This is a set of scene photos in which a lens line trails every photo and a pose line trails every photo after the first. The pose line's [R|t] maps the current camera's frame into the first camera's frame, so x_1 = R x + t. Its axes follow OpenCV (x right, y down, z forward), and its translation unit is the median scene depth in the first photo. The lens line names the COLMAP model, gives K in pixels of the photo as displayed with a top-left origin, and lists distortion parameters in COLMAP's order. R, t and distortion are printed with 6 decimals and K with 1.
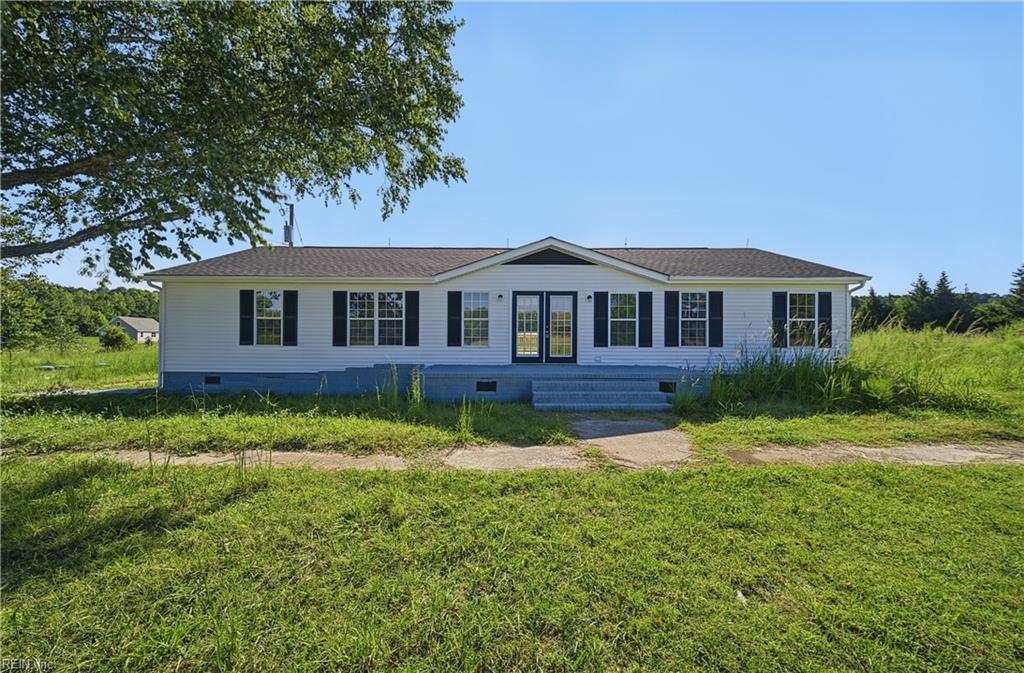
lens RADIAL K [[360.5, 0, 514.9], [0, 360.5, 337.3], [0, 0, 1]] dist [-0.000705, -0.000217]
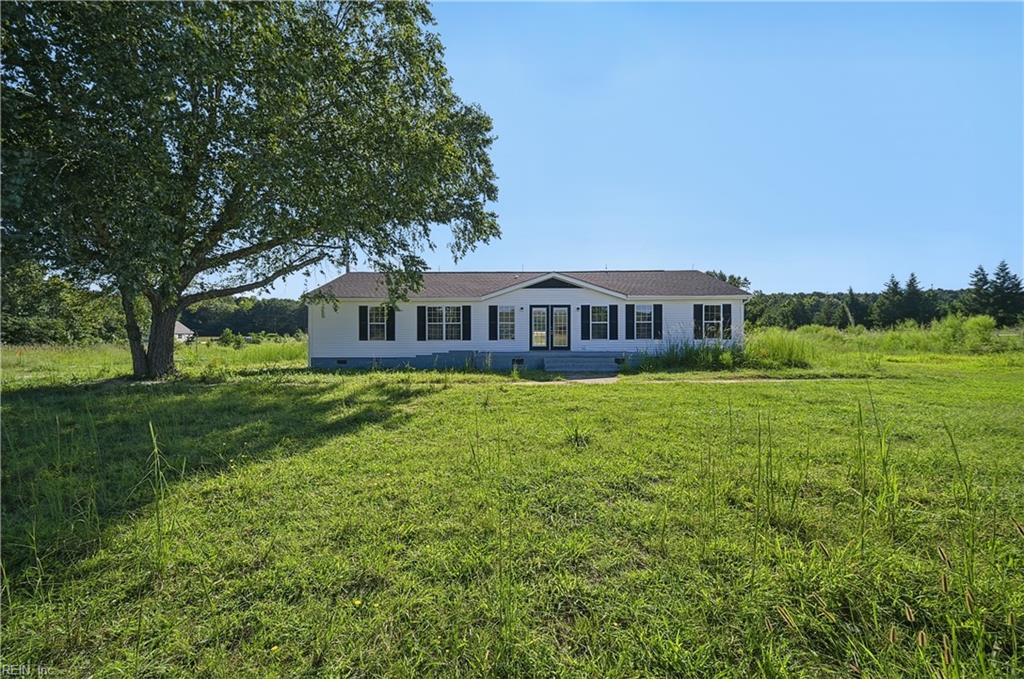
lens RADIAL K [[360.5, 0, 510.7], [0, 360.5, 336.9], [0, 0, 1]] dist [-0.000705, -0.000217]
pose [[0.999840, -0.007720, -0.016156, -0.065232], [0.007749, 0.999968, 0.001739, 0.008532], [0.016142, -0.001864, 0.999868, -0.591856]]
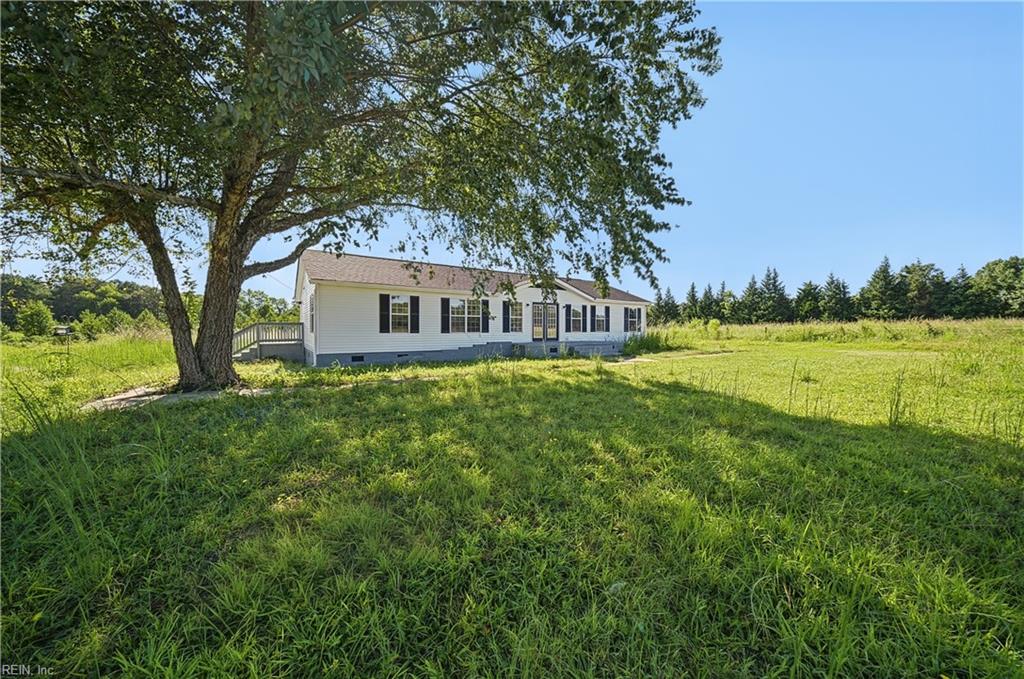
lens RADIAL K [[360.5, 0, 509.6], [0, 360.5, 334.5], [0, 0, 1]] dist [-0.000705, -0.000217]
pose [[0.820242, -0.011302, 0.571905, -1.153445], [0.003081, 0.999878, 0.015341, 0.007674], [-0.572009, -0.010821, 0.820176, -0.440026]]
